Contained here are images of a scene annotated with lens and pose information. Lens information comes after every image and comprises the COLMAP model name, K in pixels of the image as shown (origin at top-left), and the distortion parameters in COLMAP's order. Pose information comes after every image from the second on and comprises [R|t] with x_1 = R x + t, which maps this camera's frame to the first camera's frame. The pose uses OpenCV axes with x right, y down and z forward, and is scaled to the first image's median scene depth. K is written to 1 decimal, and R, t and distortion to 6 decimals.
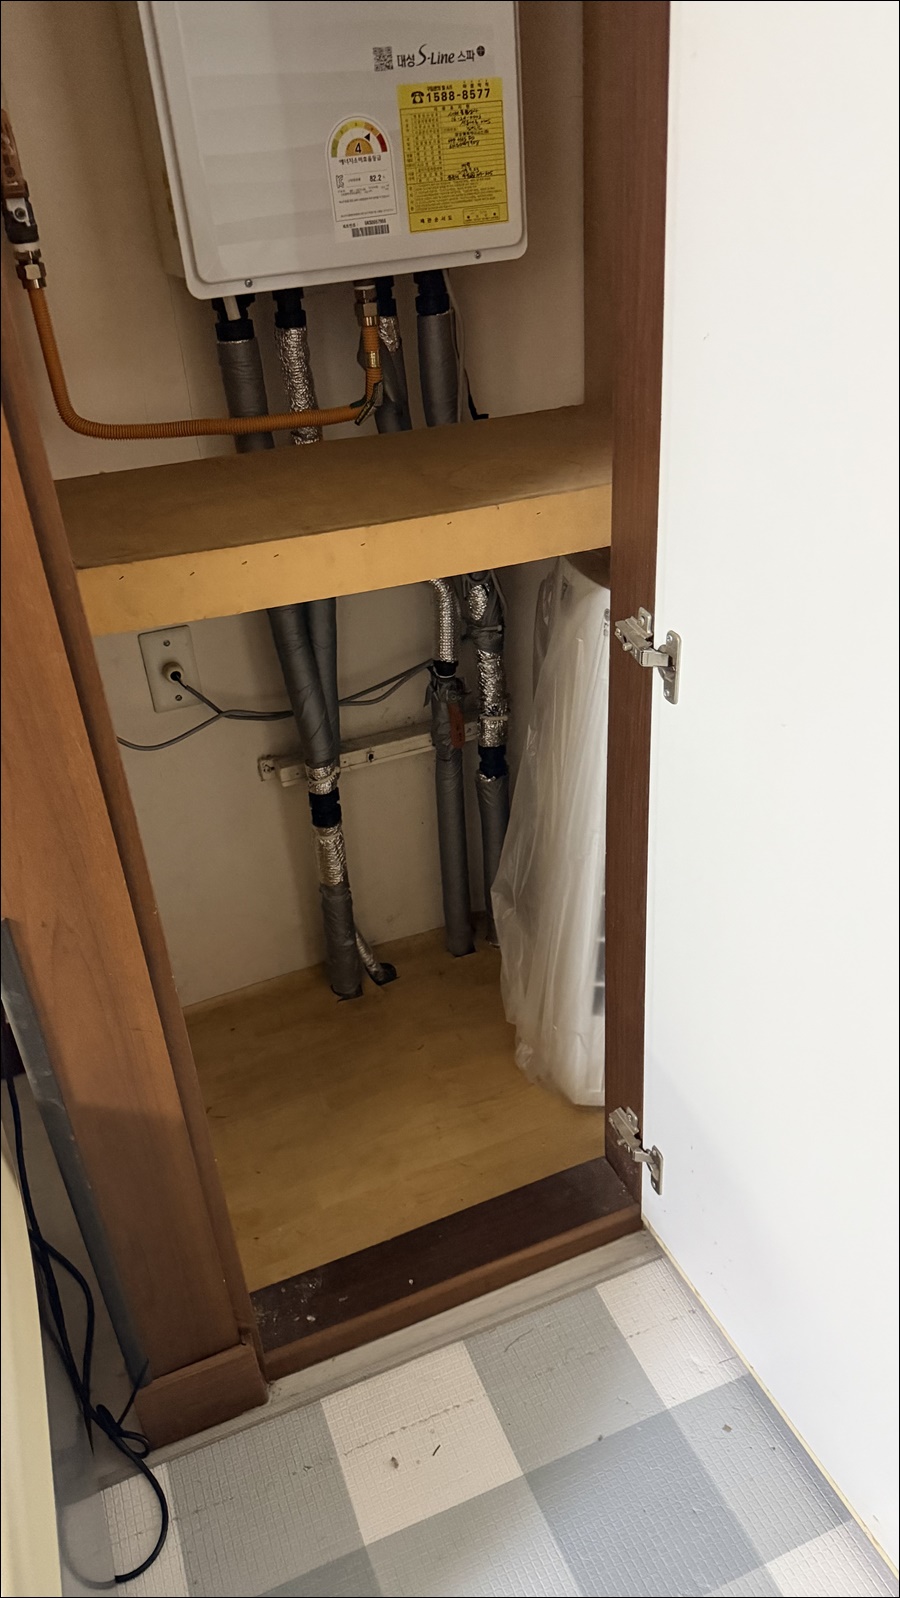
lens RADIAL K [[1125.4, 0, 443.2], [0, 1125.4, 804.3], [0, 0, 1]] dist [0.006608, 0.002275]
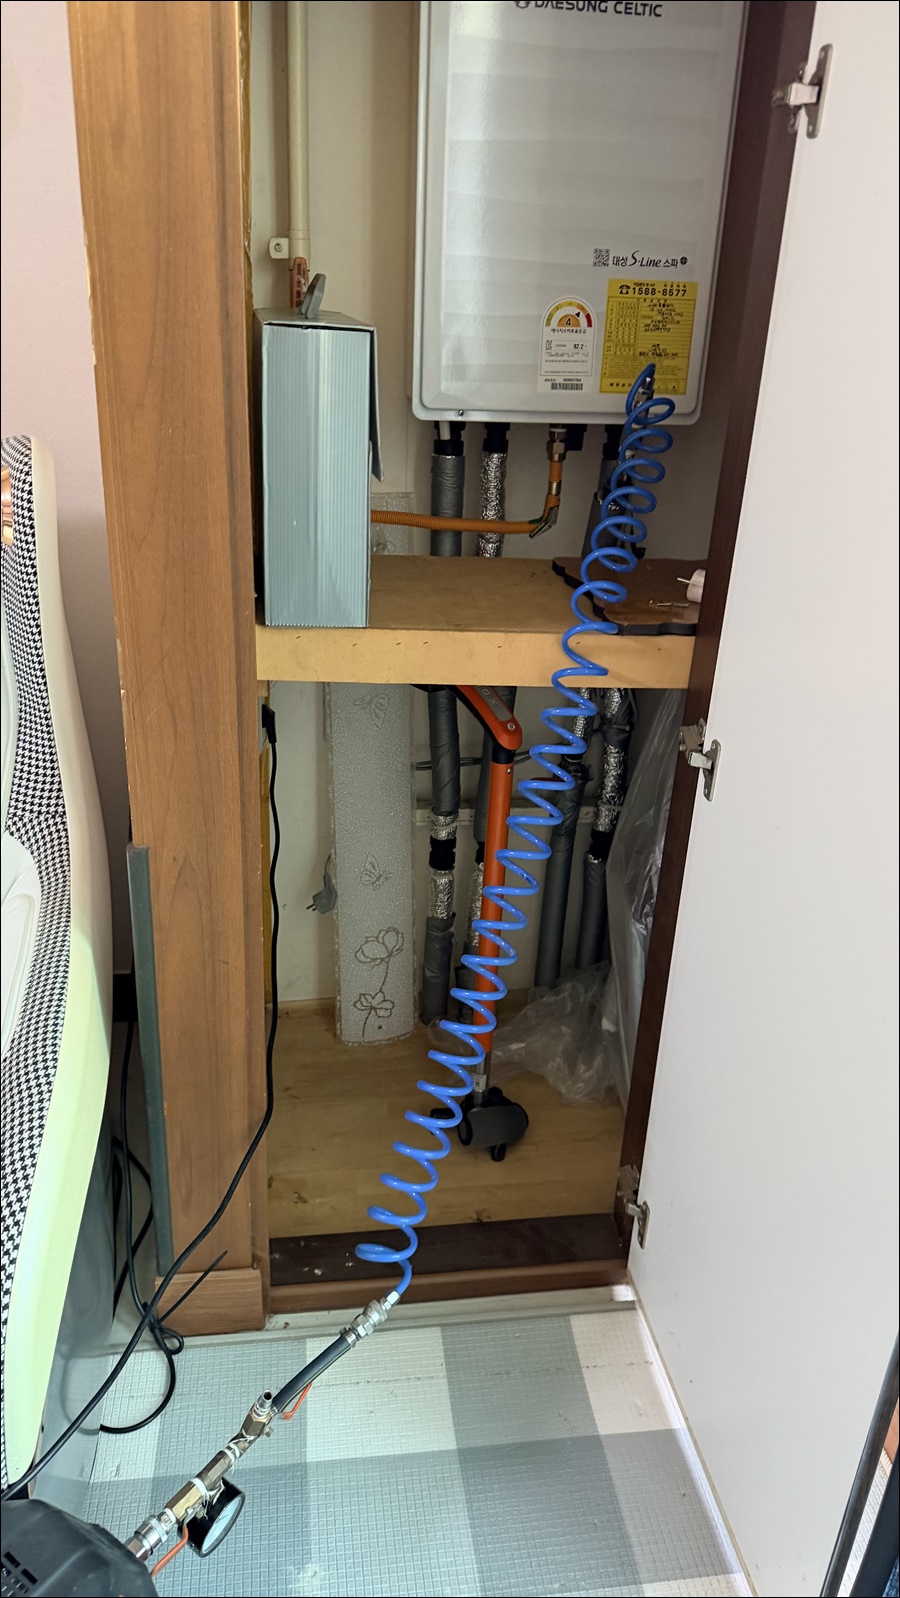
lens RADIAL K [[1098.9, 0, 450.0], [0, 1098.9, 799.0], [0, 0, 1]] dist [0.095007, -0.150386]
pose [[0.963420, 0.207452, -0.169664, 0.109706], [-0.222940, 0.971723, -0.077793, 0.048514], [0.148728, 0.112772, 0.982427, -0.152210]]
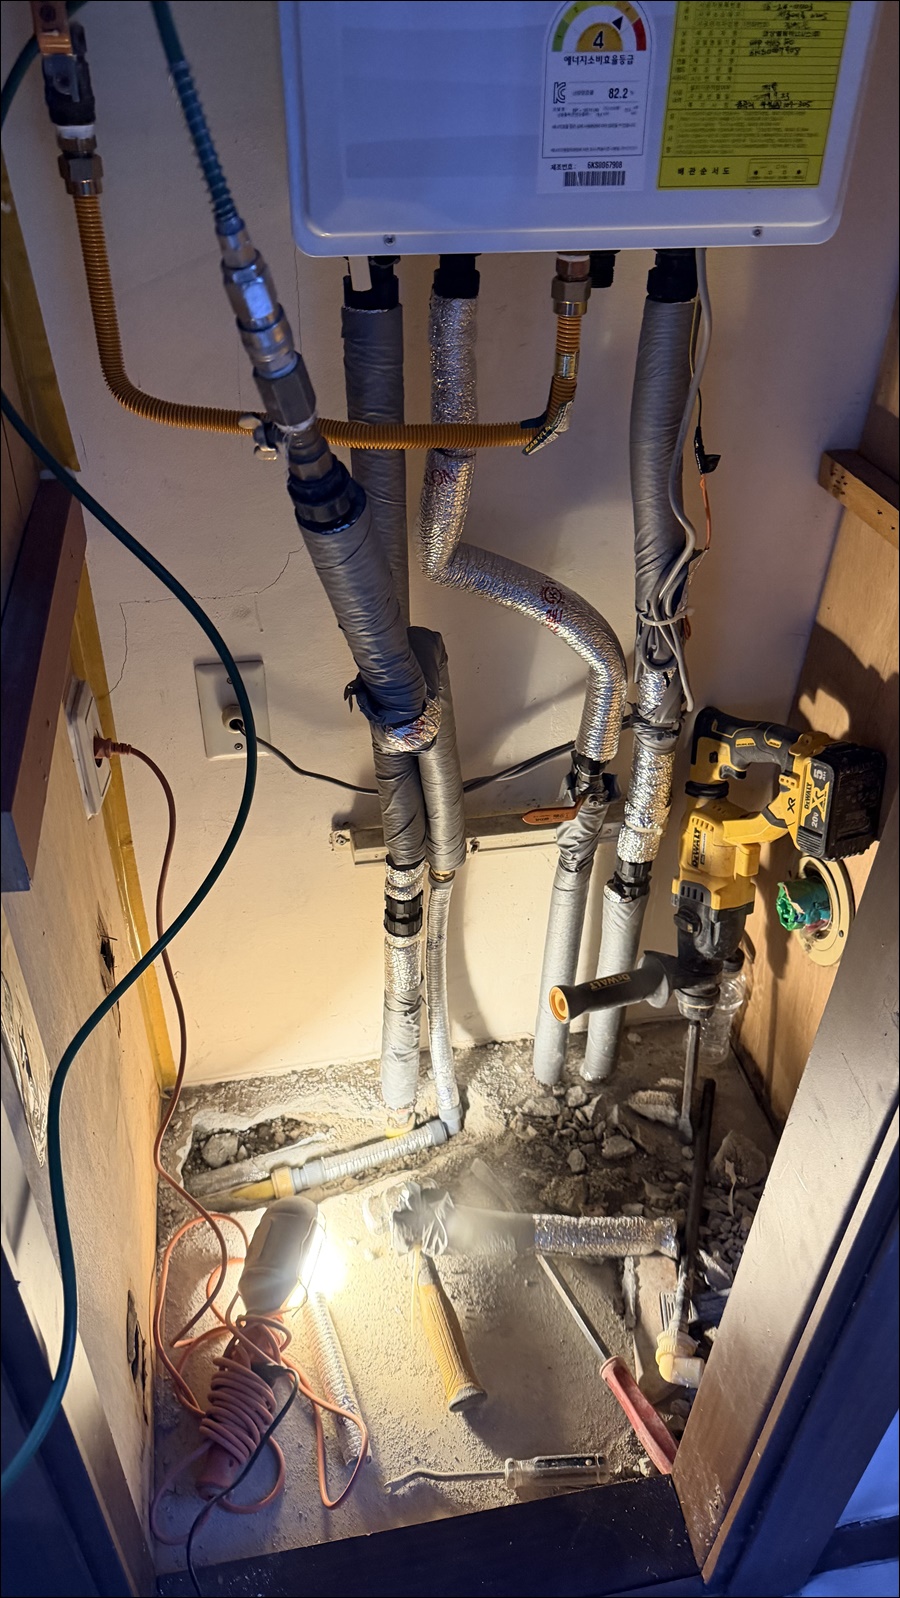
lens RADIAL K [[1149.0, 0, 444.4], [0, 1149.0, 855.2], [0, 0, 1]] dist [-0.005738, -0.008448]
pose [[0.976485, 0.194160, -0.093701, -0.013210], [-0.177761, 0.971042, 0.159622, -0.228312], [0.121980, -0.139212, 0.982721, 0.310470]]
